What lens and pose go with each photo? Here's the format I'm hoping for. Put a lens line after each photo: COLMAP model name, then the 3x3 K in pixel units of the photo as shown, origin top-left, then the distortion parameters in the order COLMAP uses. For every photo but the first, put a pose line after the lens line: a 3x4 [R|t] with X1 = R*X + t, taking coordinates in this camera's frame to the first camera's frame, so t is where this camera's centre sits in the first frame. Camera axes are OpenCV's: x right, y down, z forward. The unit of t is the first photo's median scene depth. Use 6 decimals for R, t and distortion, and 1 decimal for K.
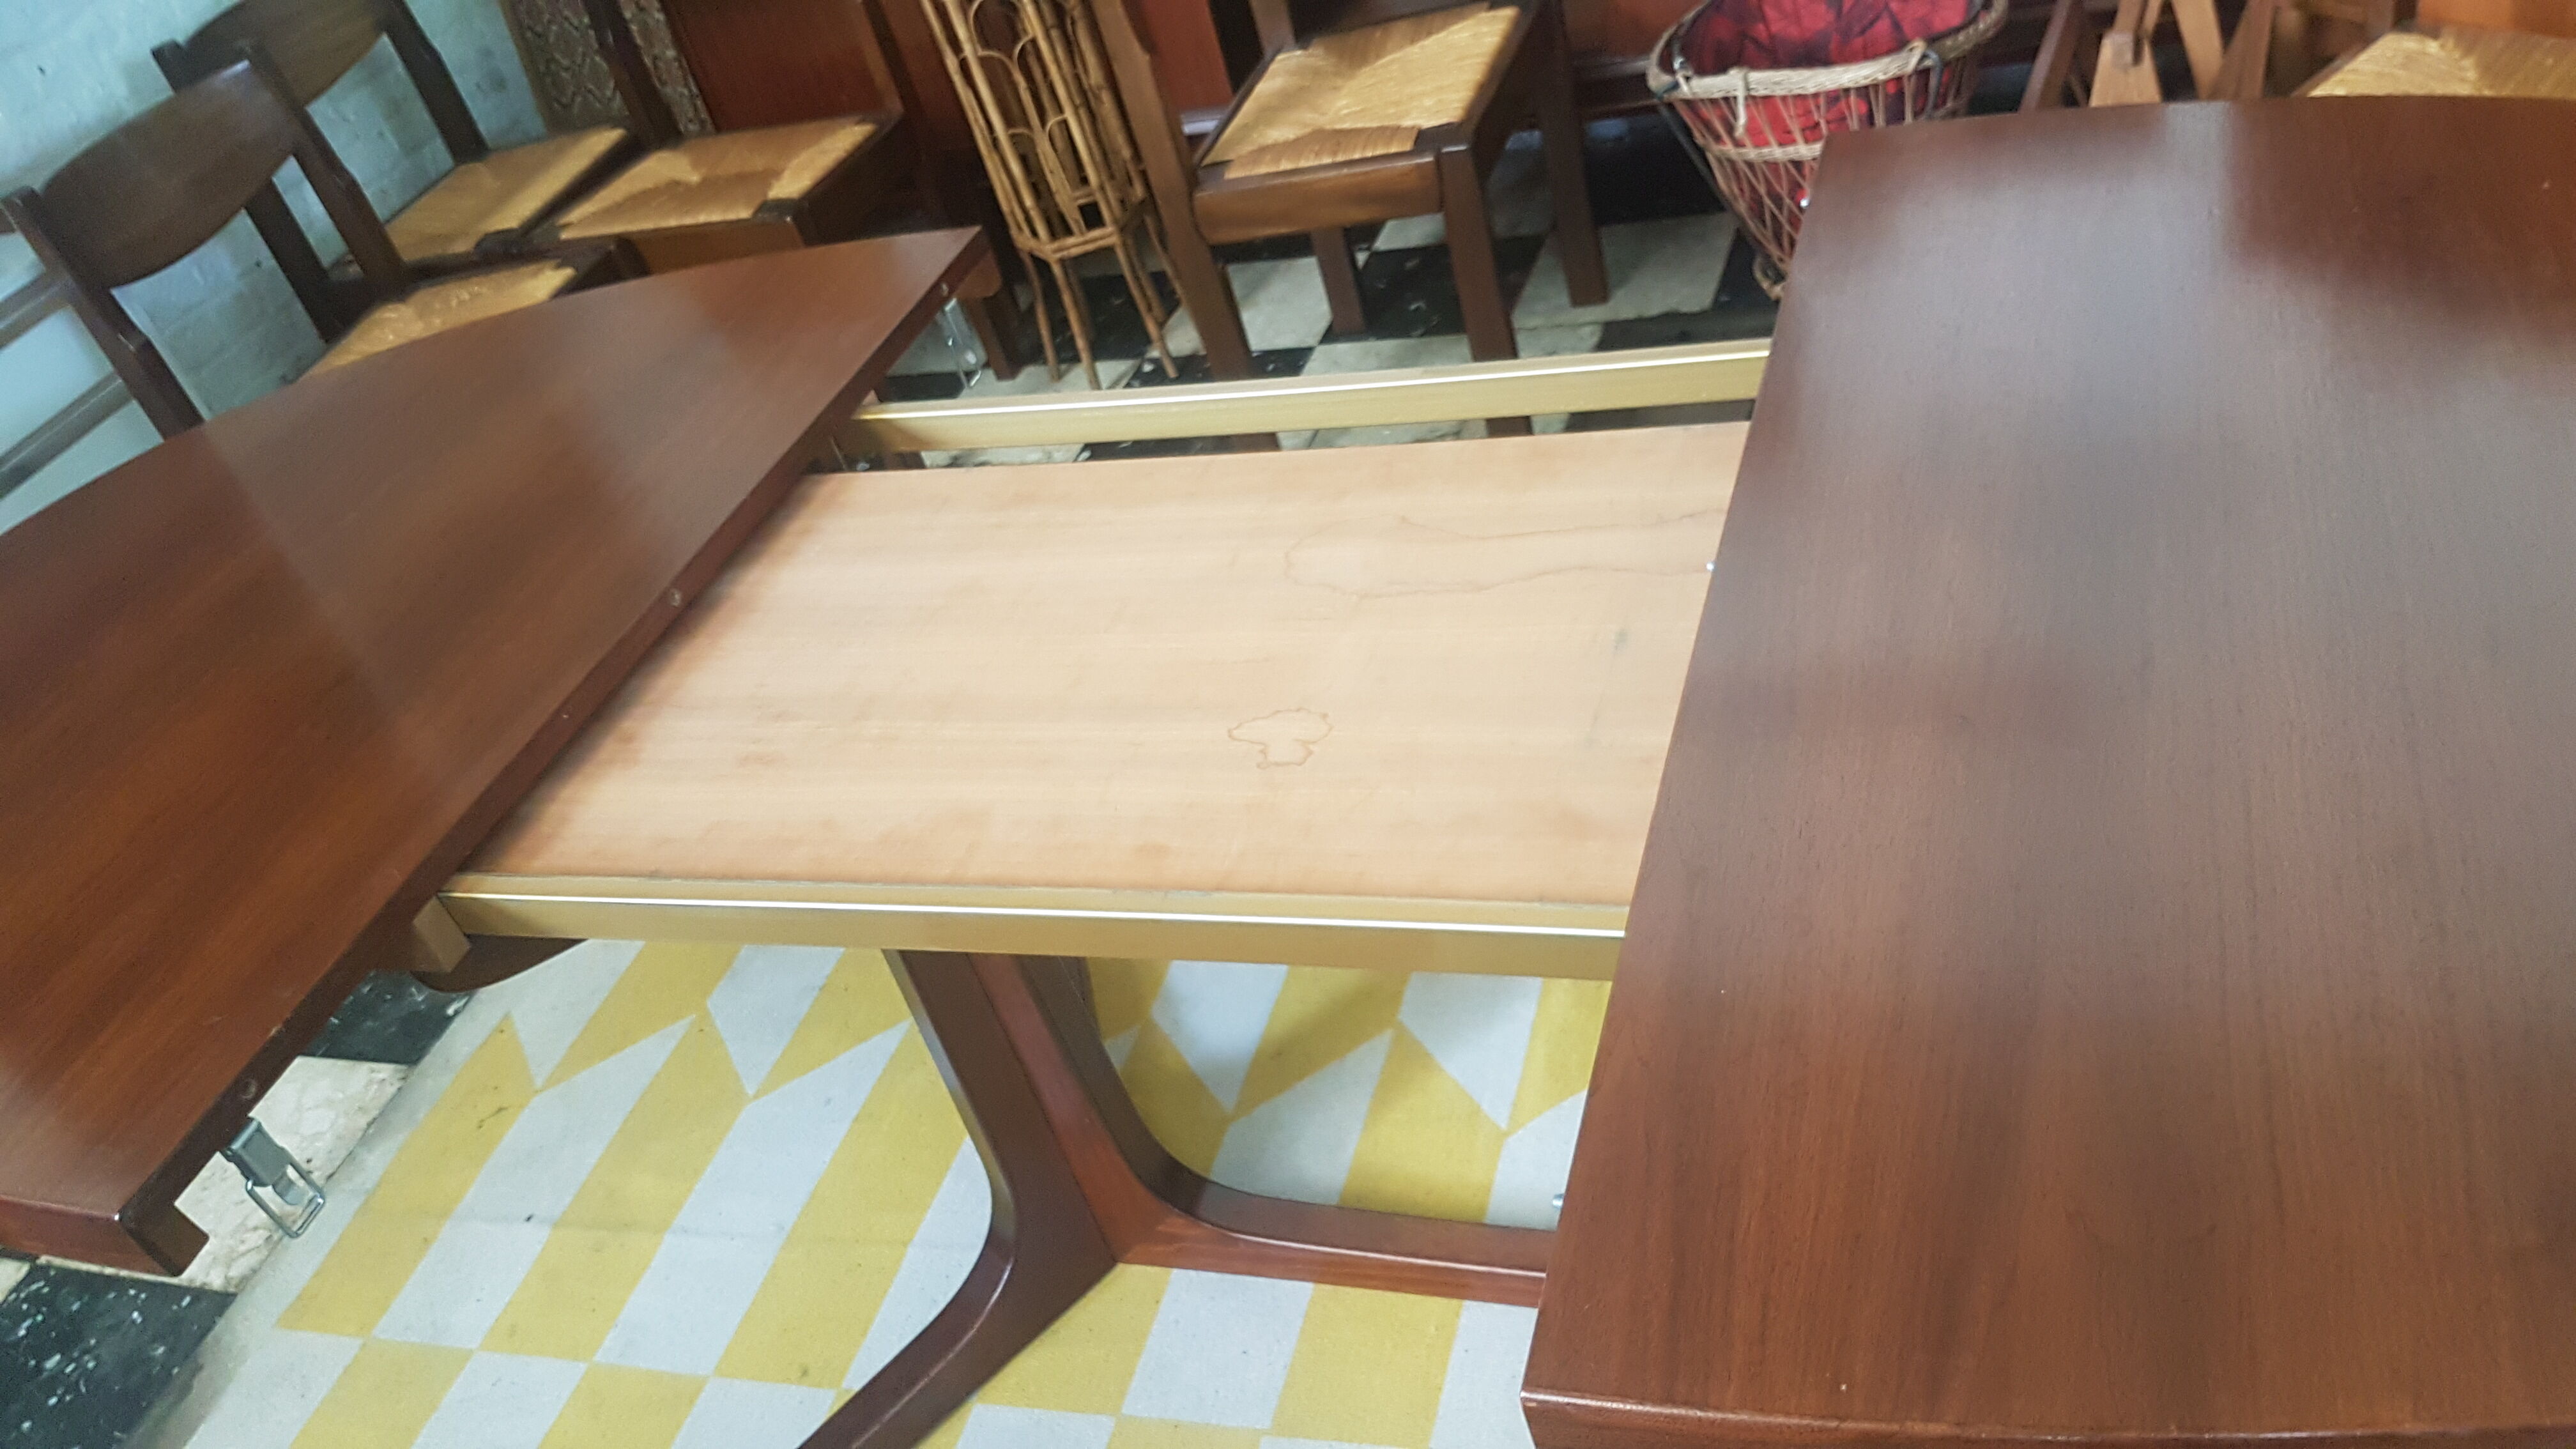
lens RADIAL K [[2053.7, 0, 1288.0], [0, 2053.7, 724.5], [0, 0, 1]] dist [0.208309, -0.401713]
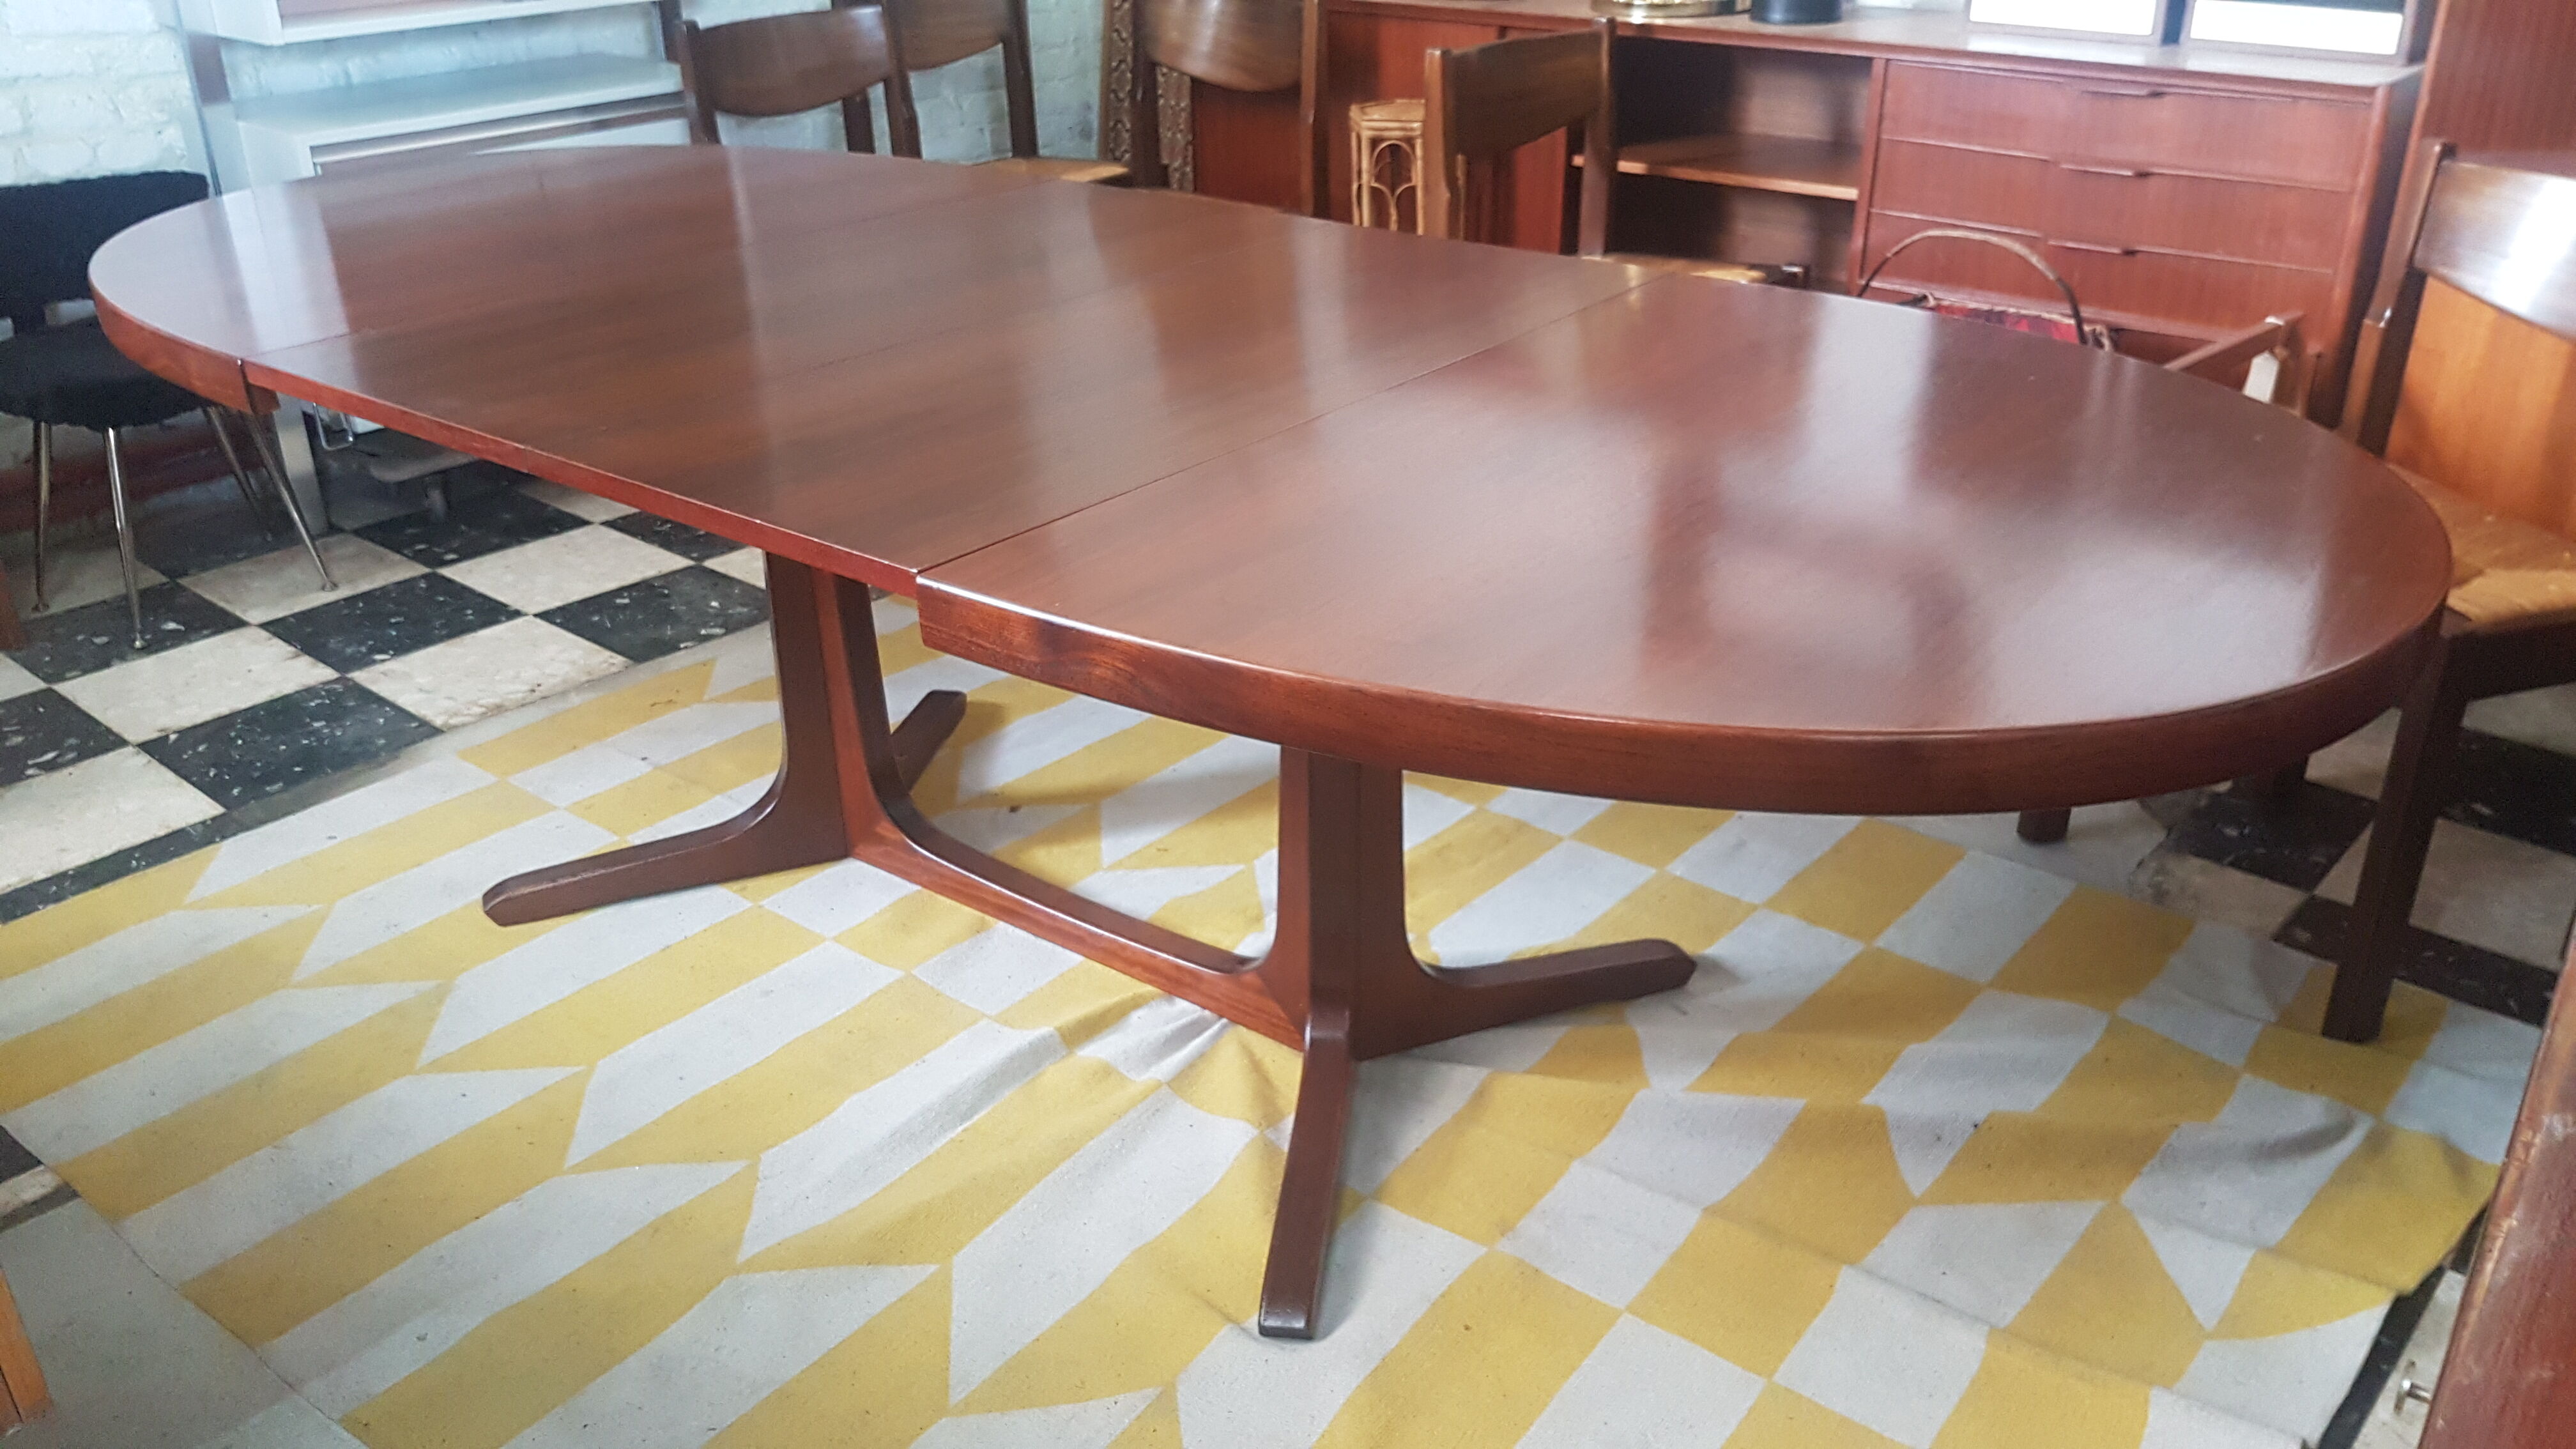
lens RADIAL K [[2053.7, 0, 1288.0], [0, 2053.7, 724.5], [0, 0, 1]] dist [0.208309, -0.401713]
pose [[0.892000, 0.391050, -0.226750, 0.227083], [-0.420133, 0.902301, -0.096645, 0.124382], [0.166804, 0.181473, 0.969146, -0.181803]]
